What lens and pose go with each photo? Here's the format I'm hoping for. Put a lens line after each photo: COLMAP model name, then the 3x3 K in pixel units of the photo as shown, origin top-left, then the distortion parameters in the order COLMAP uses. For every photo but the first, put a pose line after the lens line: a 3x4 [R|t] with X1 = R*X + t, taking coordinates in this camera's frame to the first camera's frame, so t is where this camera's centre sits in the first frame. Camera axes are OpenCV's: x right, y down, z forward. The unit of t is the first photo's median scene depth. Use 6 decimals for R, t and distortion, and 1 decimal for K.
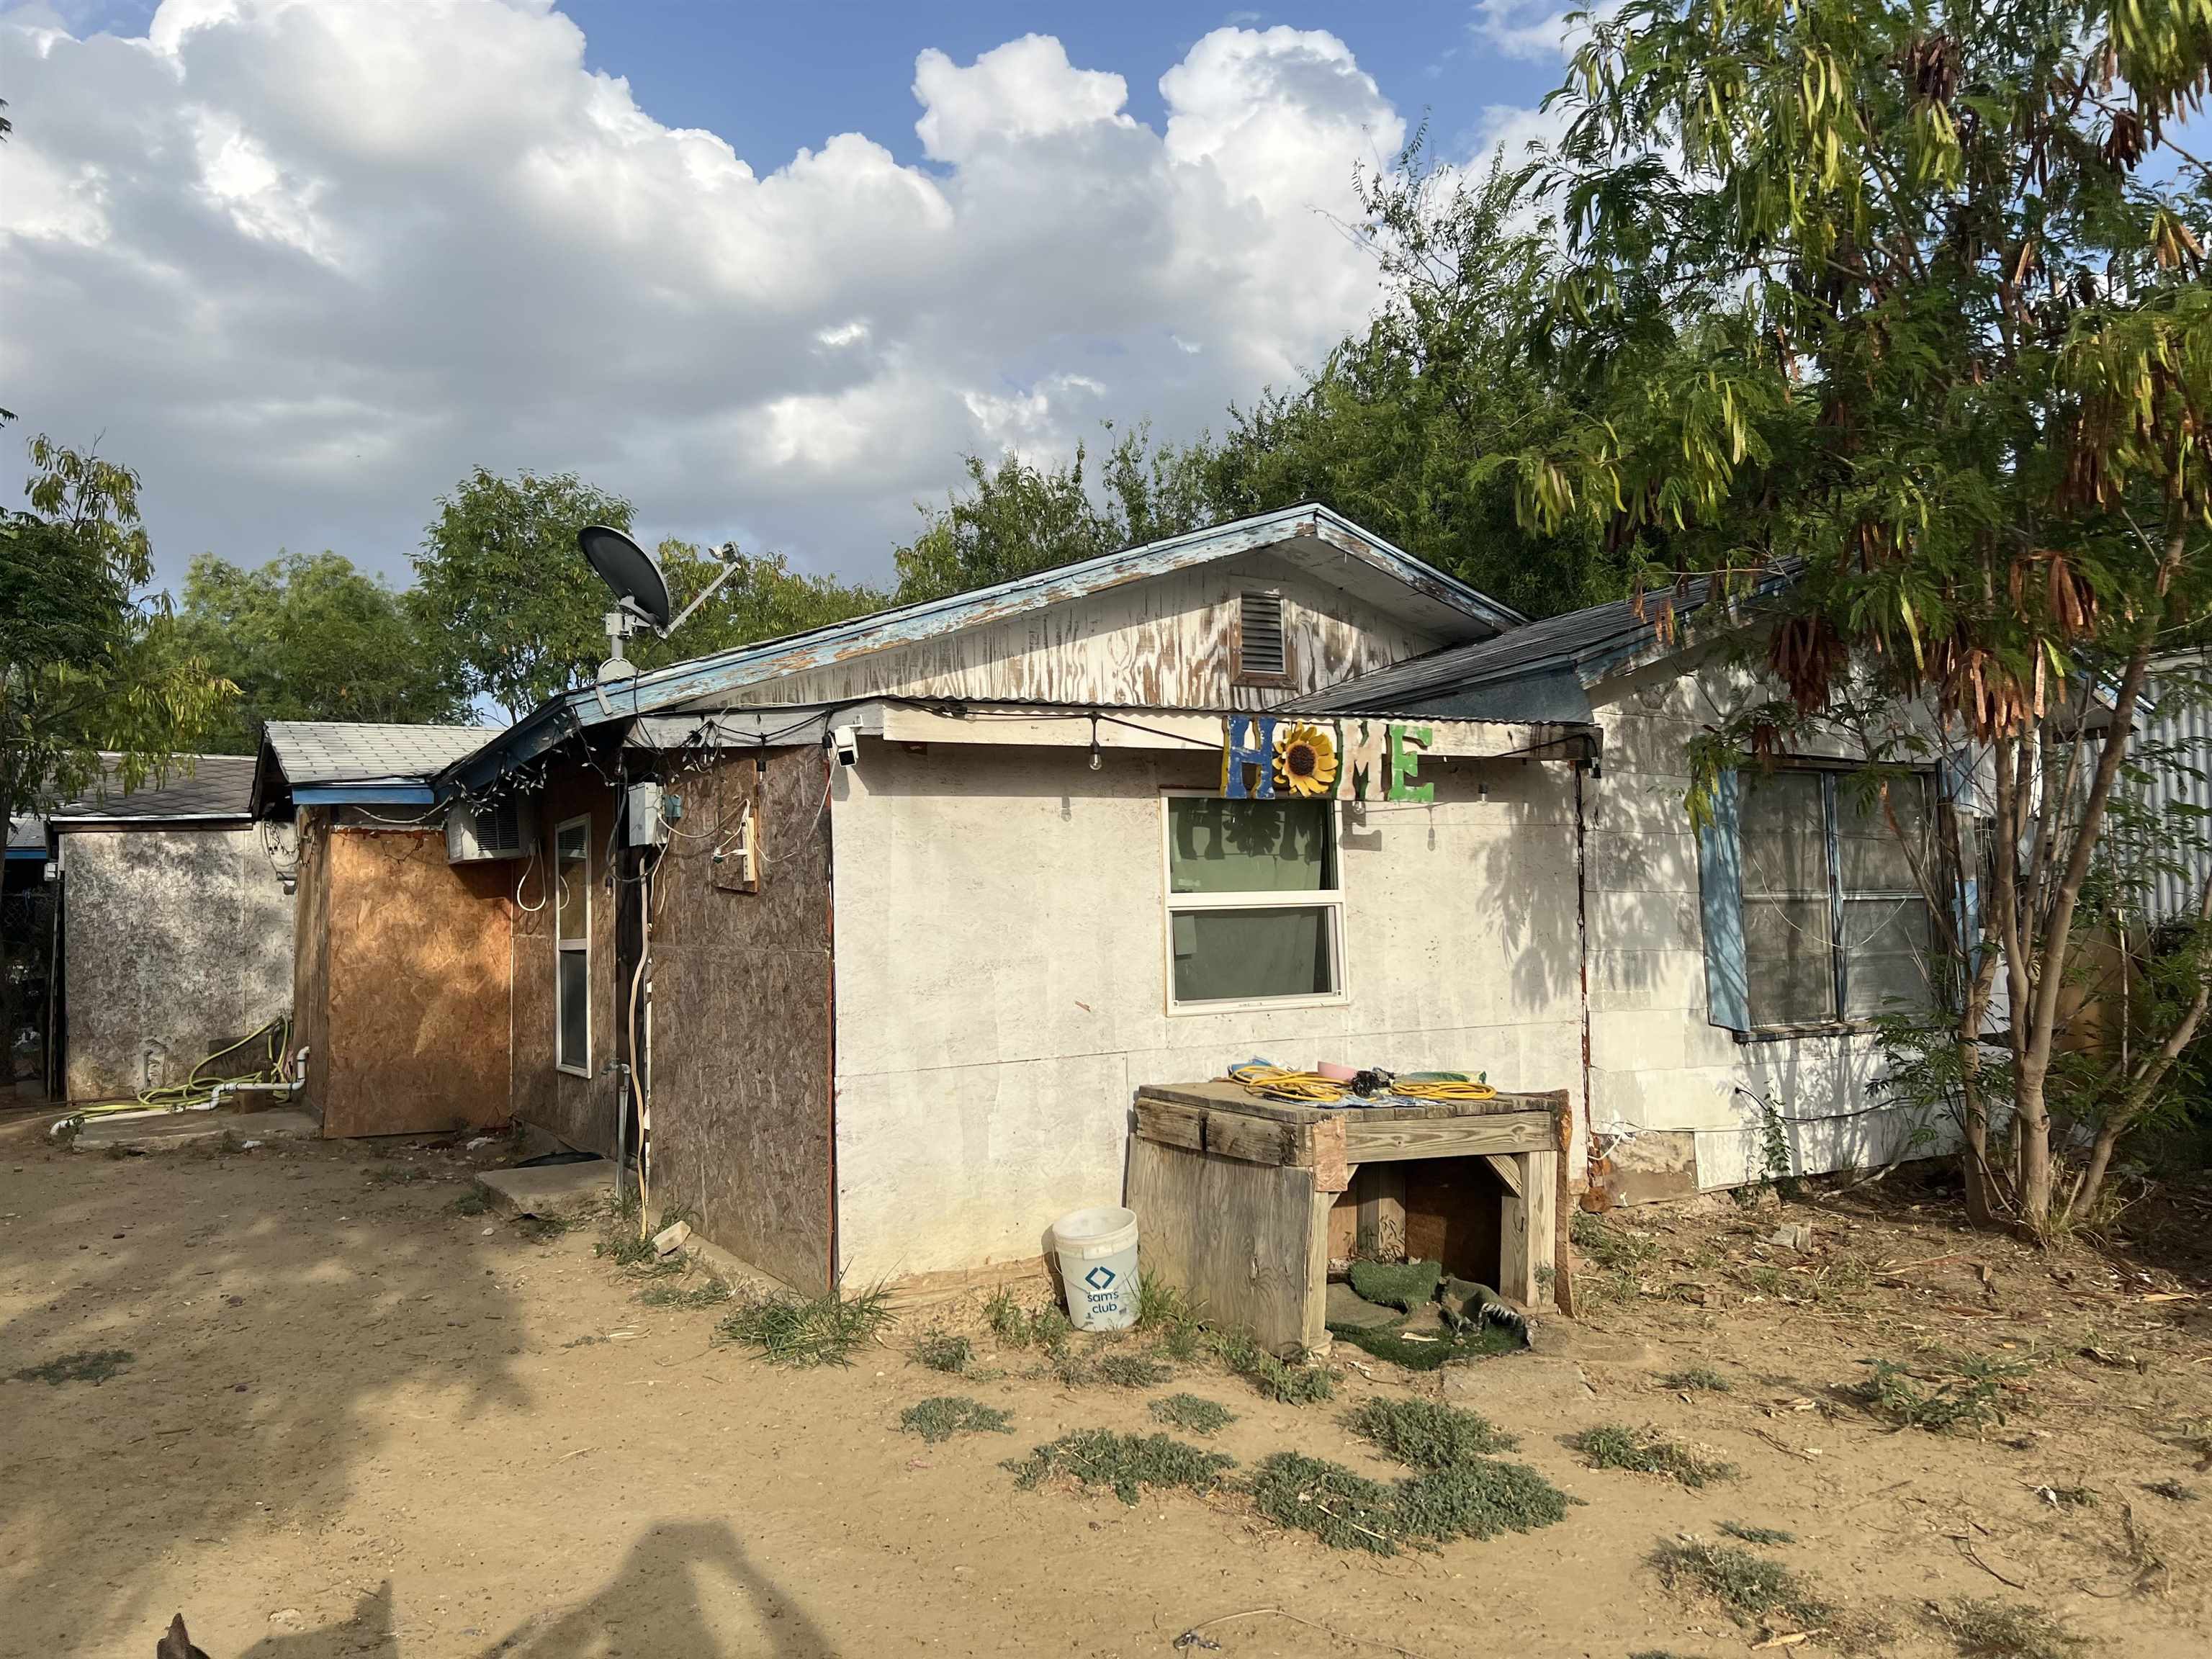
lens RADIAL K [[1651.1, 0, 1100.8], [0, 1651.1, 821.4], [0, 0, 1]] dist [0.068660, -0.061560]
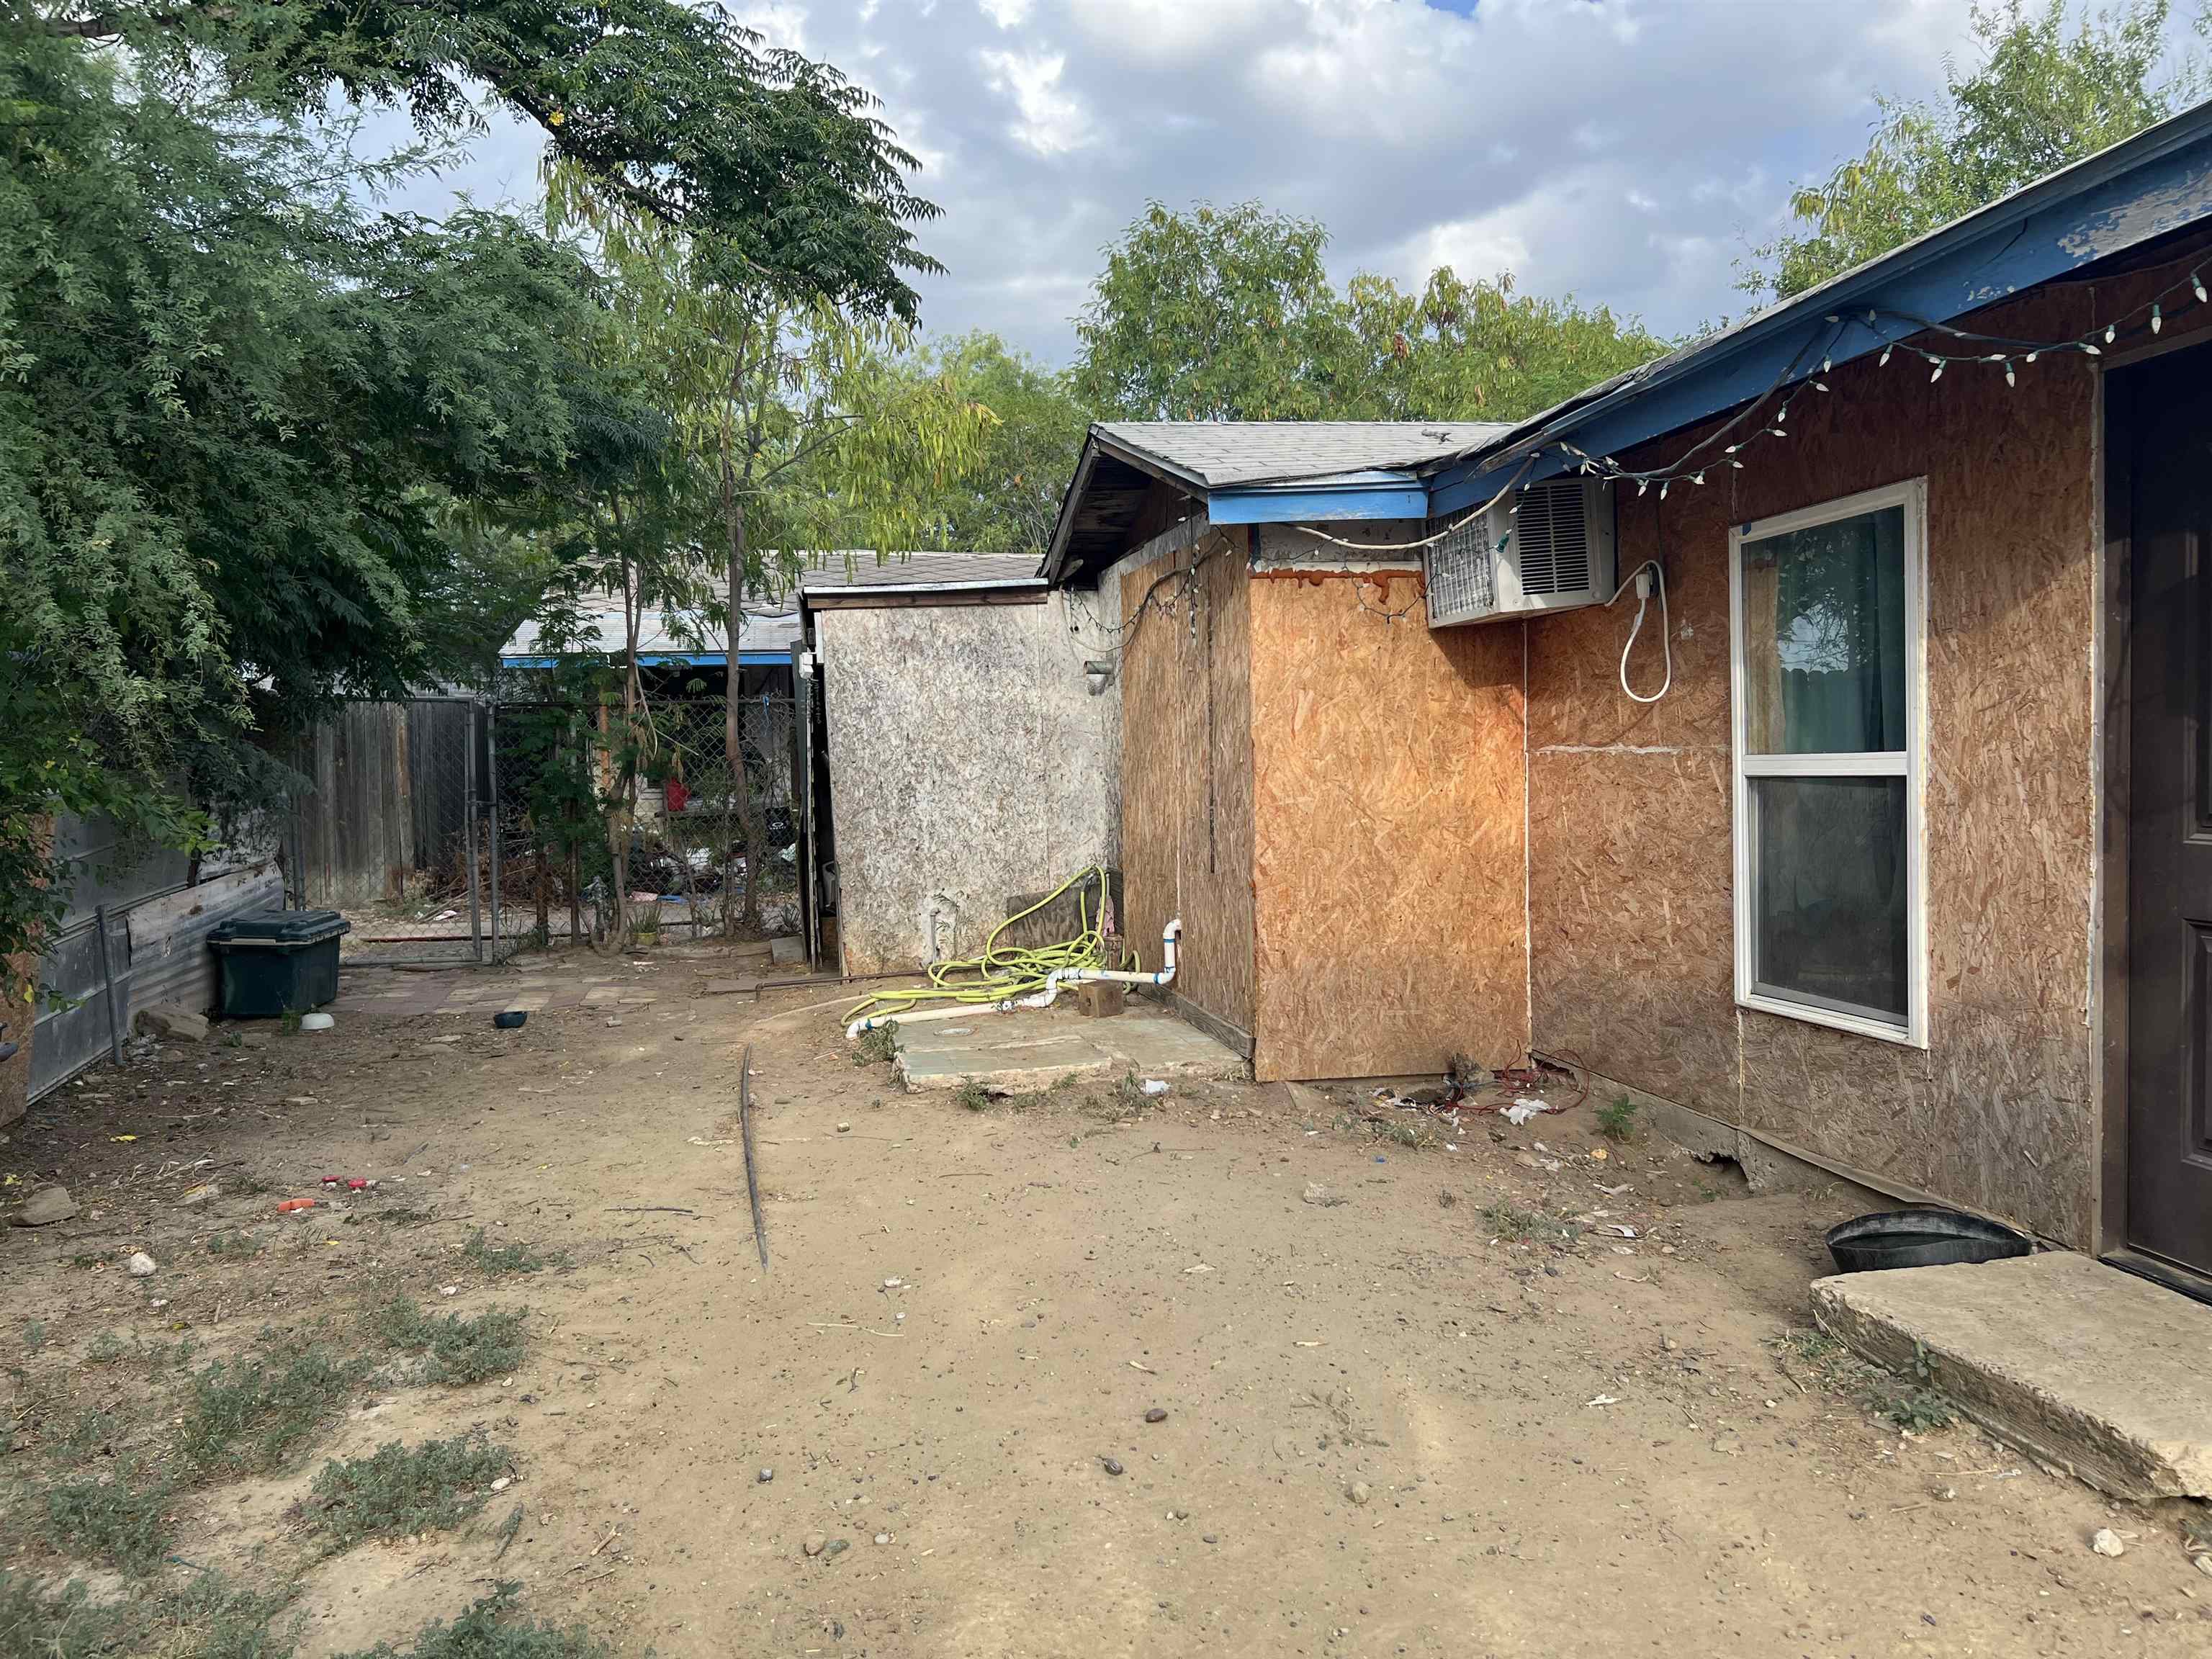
lens RADIAL K [[1643.1, 0, 1130.3], [0, 1643.1, 832.3], [0, 0, 1]] dist [0.089616, -0.113001]
pose [[0.953289, 0.009025, -0.301924, -0.440123], [0.026174, 0.993326, 0.112333, 0.040538], [0.300922, -0.114989, 0.946691, 0.571292]]
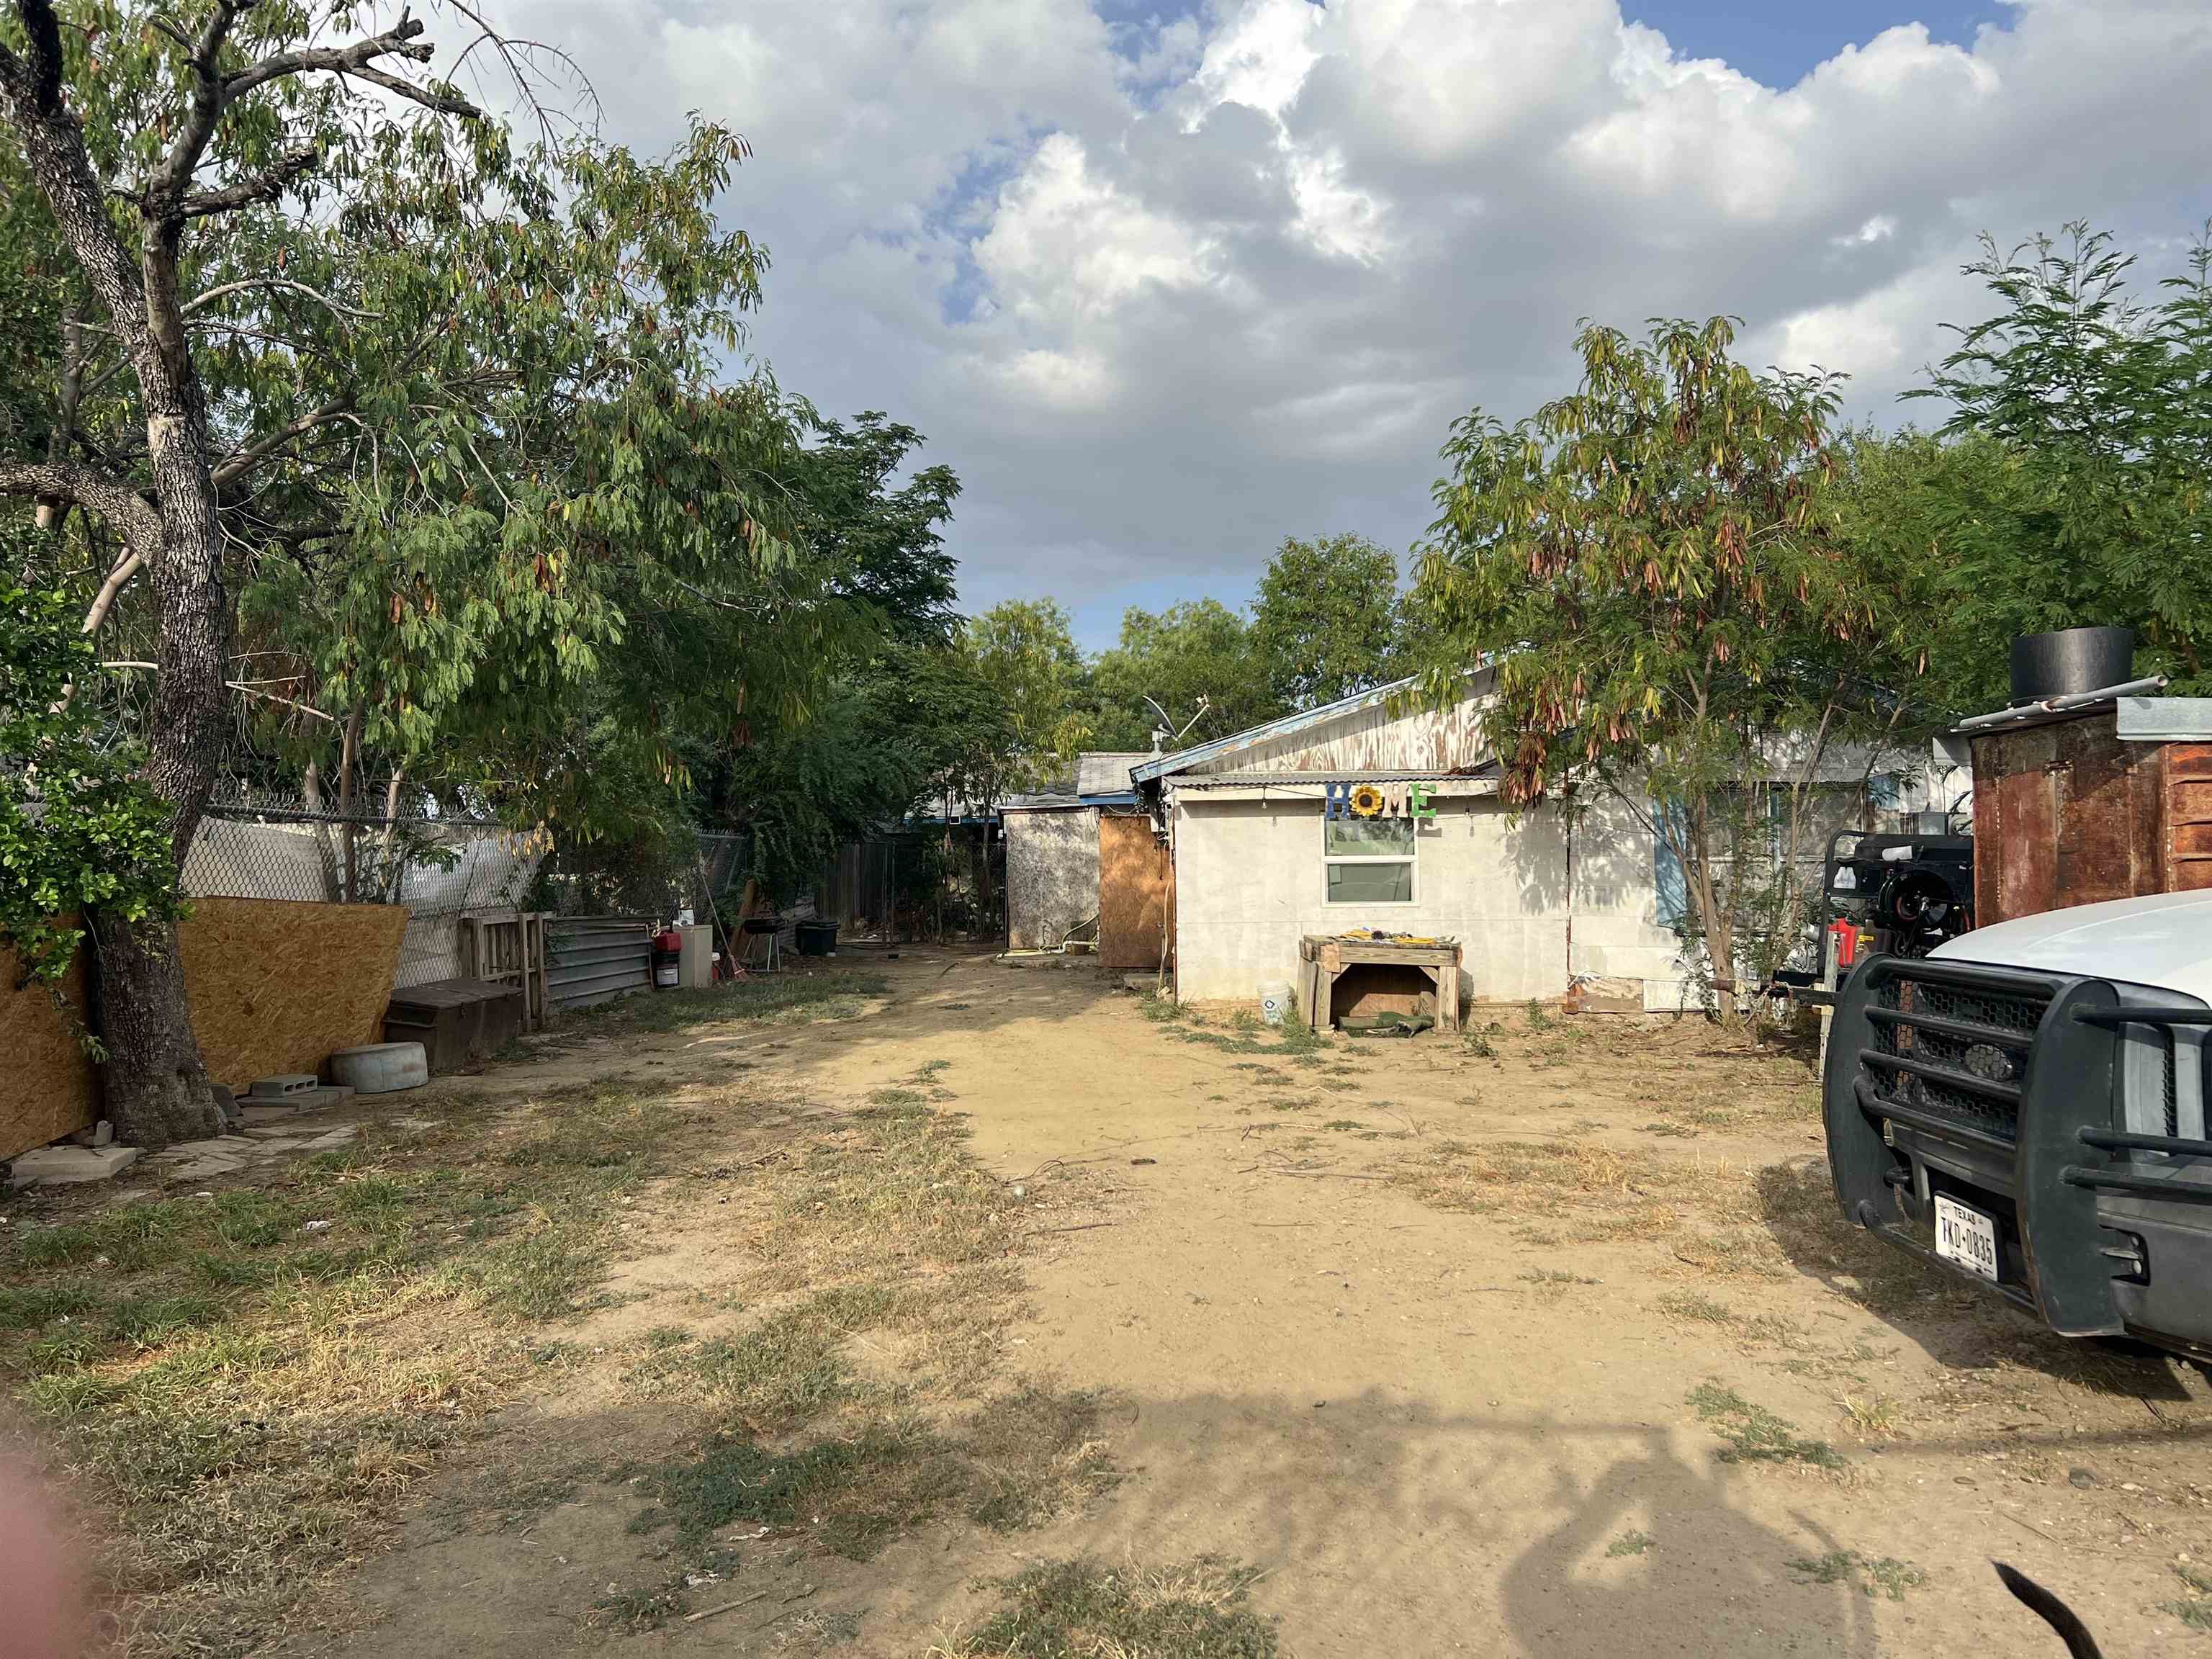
lens RADIAL K [[1656.9, 0, 1116.6], [0, 1656.9, 833.6], [0, 0, 1]] dist [0.104367, -0.148720]
pose [[0.851178, 0.004757, -0.524855, 0.835200], [0.017661, 0.999133, 0.037696, -0.067296], [0.524580, -0.041355, 0.850356, -0.951543]]
